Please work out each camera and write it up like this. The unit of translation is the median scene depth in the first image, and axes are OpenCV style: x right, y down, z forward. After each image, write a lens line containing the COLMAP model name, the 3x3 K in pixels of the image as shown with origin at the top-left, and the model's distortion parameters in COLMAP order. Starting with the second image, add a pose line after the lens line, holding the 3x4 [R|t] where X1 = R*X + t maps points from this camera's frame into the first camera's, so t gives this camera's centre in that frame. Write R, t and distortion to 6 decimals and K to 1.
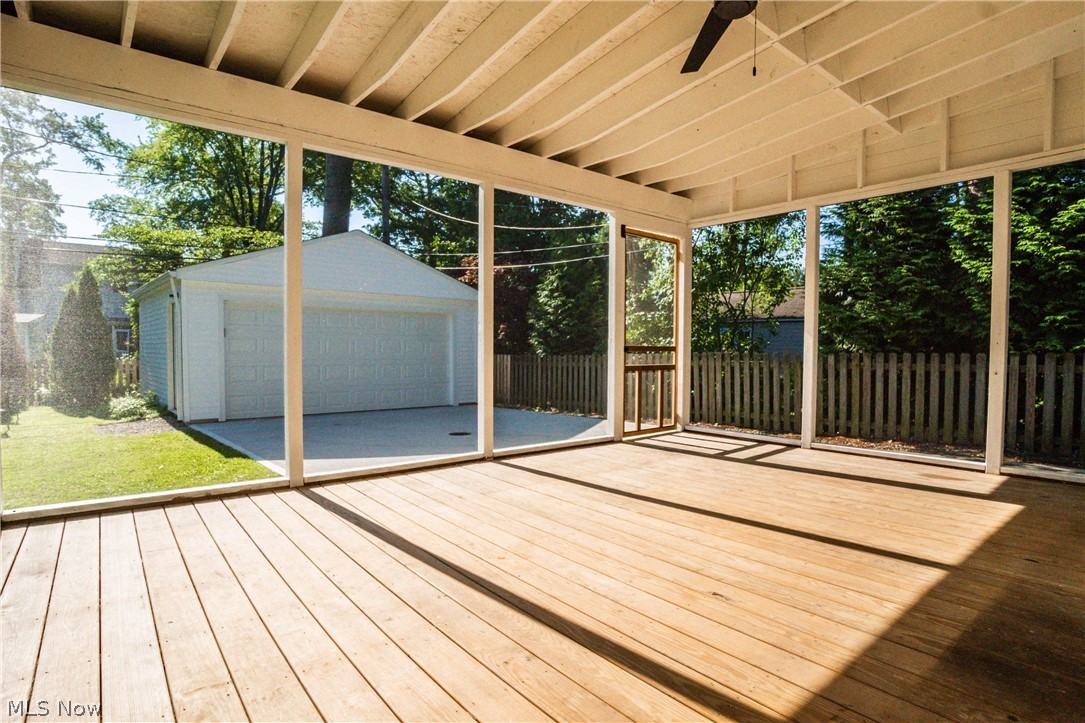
lens RADIAL K [[575.6, 0, 547.4], [0, 575.6, 365.8], [0, 0, 1]] dist [-0.078466, 0.028046]
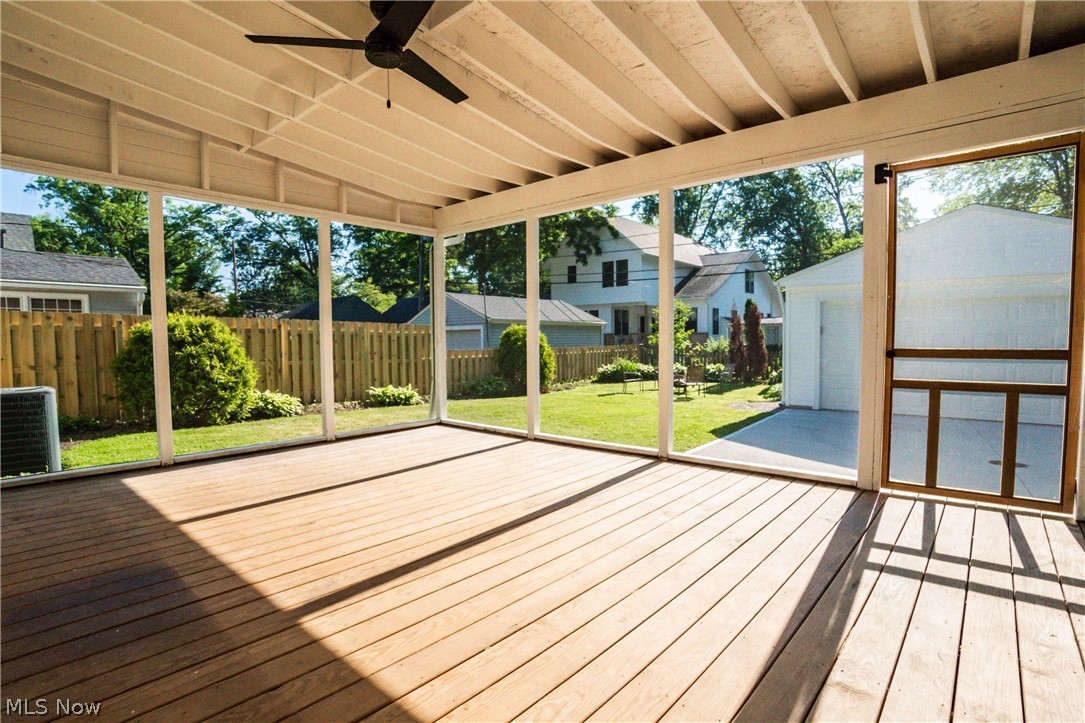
lens RADIAL K [[545.7, 0, 537.6], [0, 545.7, 363.8], [0, 0, 1]] dist [-0.069957, -0.000186]
pose [[0.143332, 0.040075, -0.988863, 0.274351], [-0.025085, 0.999006, 0.036850, -0.011997], [0.989357, 0.019523, 0.144195, 0.216418]]
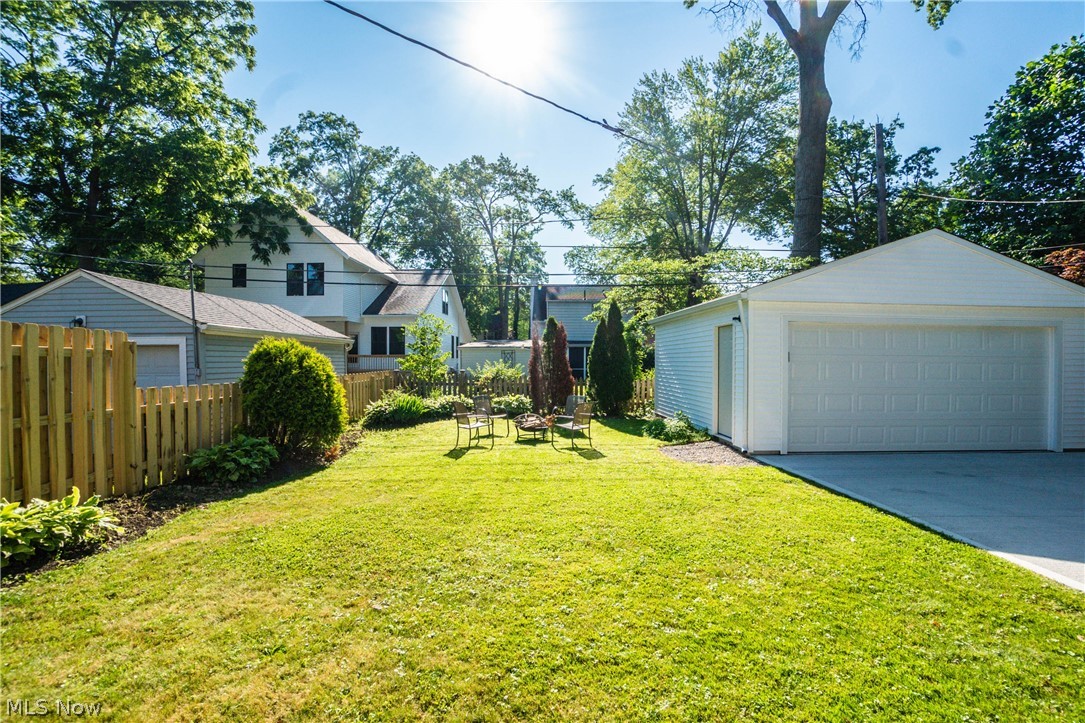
lens RADIAL K [[523.4, 0, 544.8], [0, 523.4, 365.7], [0, 0, 1]] dist [-0.073652, 0.026504]
pose [[0.759694, 0.004147, -0.650267, -0.239518], [-0.020305, 0.999643, -0.017346, -0.014819], [0.649963, 0.026381, 0.759508, 0.087372]]
